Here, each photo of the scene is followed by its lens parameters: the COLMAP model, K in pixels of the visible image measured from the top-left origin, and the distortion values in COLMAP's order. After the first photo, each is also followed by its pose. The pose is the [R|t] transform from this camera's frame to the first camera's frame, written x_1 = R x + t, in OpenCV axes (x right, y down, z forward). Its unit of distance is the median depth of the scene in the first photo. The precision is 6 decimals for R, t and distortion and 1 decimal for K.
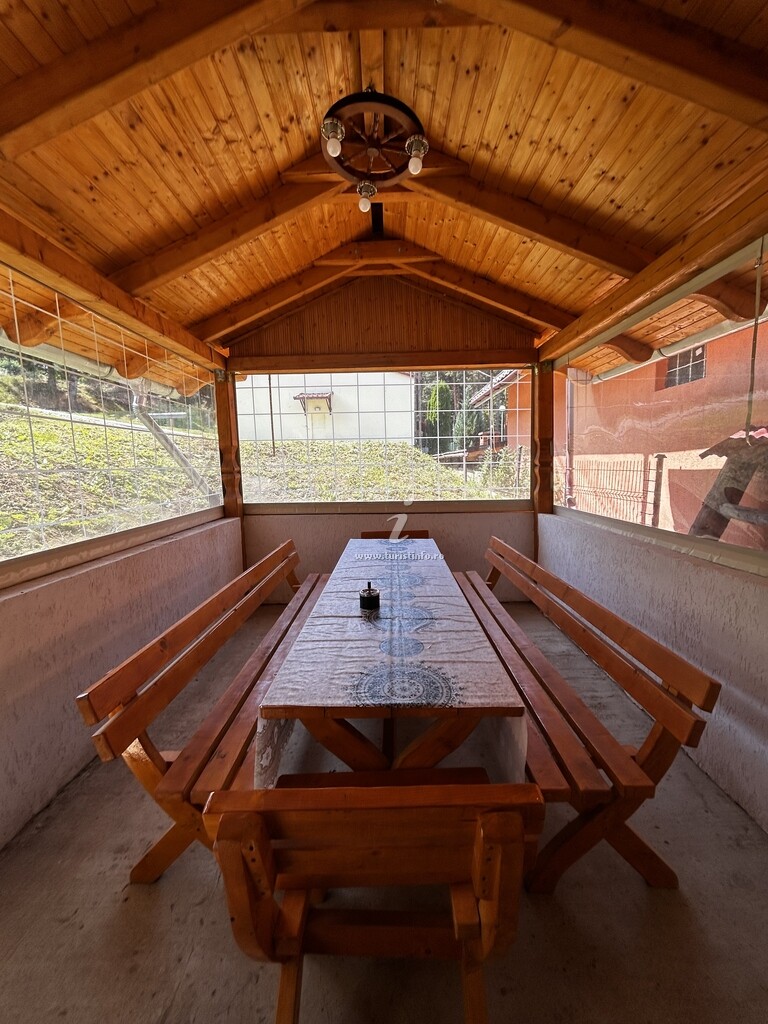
lens RADIAL K [[414.2, 0, 383.2], [0, 414.2, 513.2], [0, 0, 1]] dist [-0.000149, -0.000042]
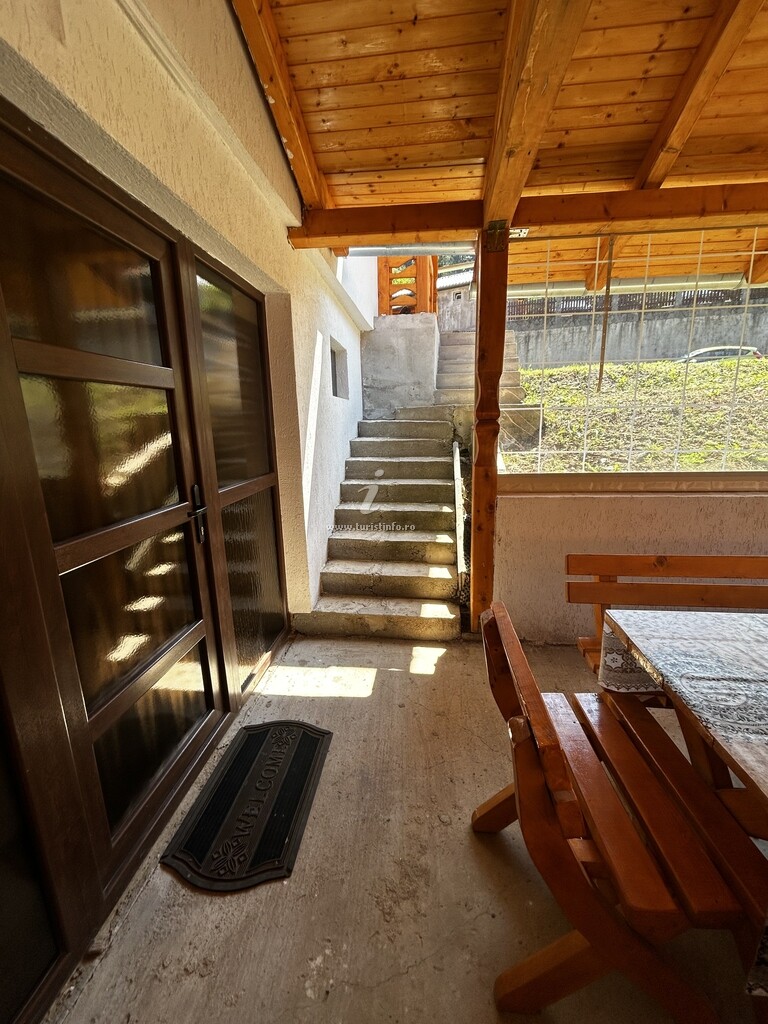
lens RADIAL K [[414.2, 0, 384.0], [0, 414.2, 510.6], [0, 0, 1]] dist [-0.000149, -0.000042]
pose [[-0.097276, 0.238523, -0.966253, 0.691506], [-0.092164, 0.964527, 0.247375, -0.032725], [0.990981, 0.113117, -0.071843, 0.352103]]
